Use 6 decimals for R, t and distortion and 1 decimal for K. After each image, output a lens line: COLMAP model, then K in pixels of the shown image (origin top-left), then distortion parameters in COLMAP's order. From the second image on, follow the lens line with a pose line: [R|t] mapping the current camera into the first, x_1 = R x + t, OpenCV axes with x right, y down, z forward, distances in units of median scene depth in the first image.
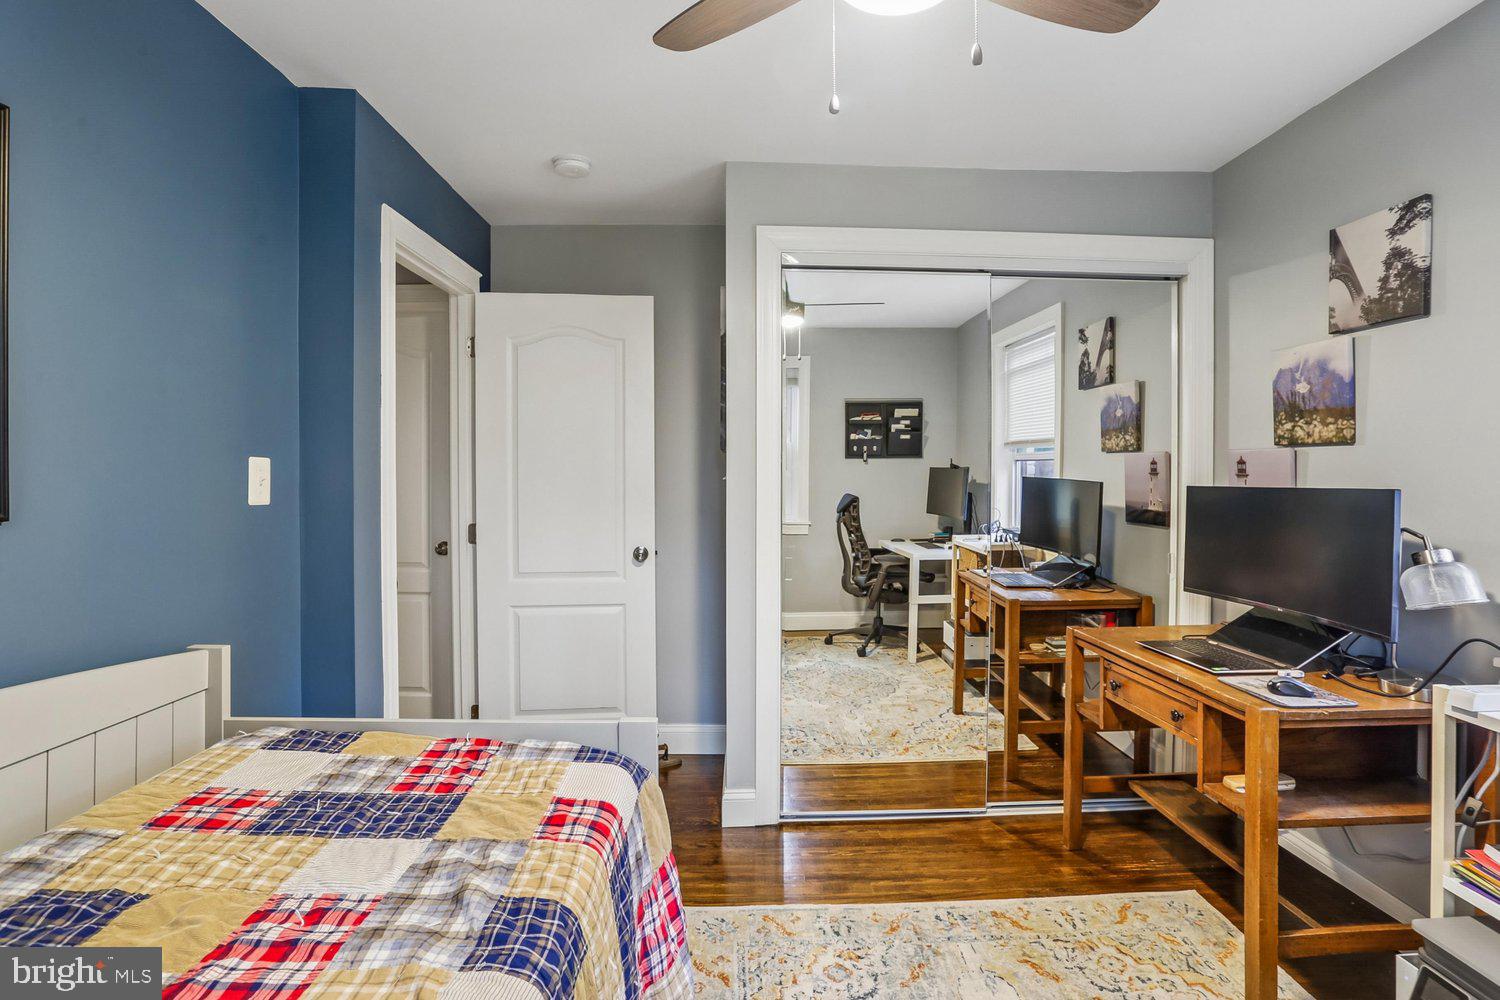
lens RADIAL K [[746.6, 0, 747.5], [0, 746.6, 475.6], [0, 0, 1]] dist [-0.046953, 0.021752]
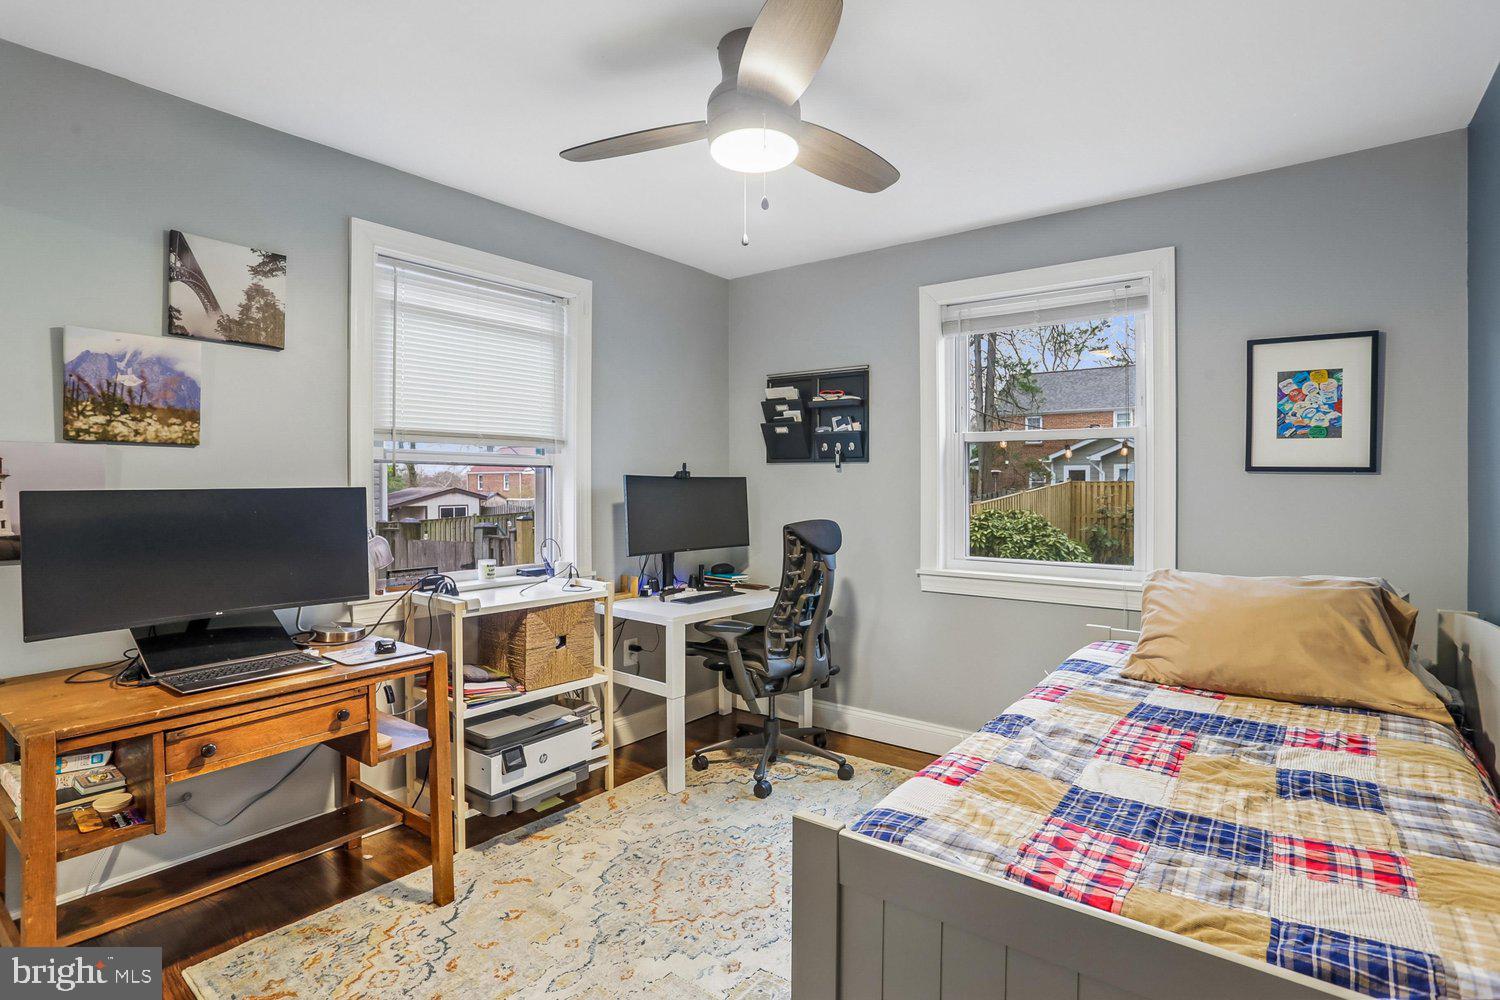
lens RADIAL K [[746.6, 0, 747.5], [0, 746.6, 475.6], [0, 0, 1]] dist [-0.046953, 0.021752]
pose [[-0.777997, -0.001084, 0.628267, -0.438410], [-0.002863, 0.999994, -0.001821, -0.001769], [-0.628261, -0.003215, -0.777996, 1.292736]]
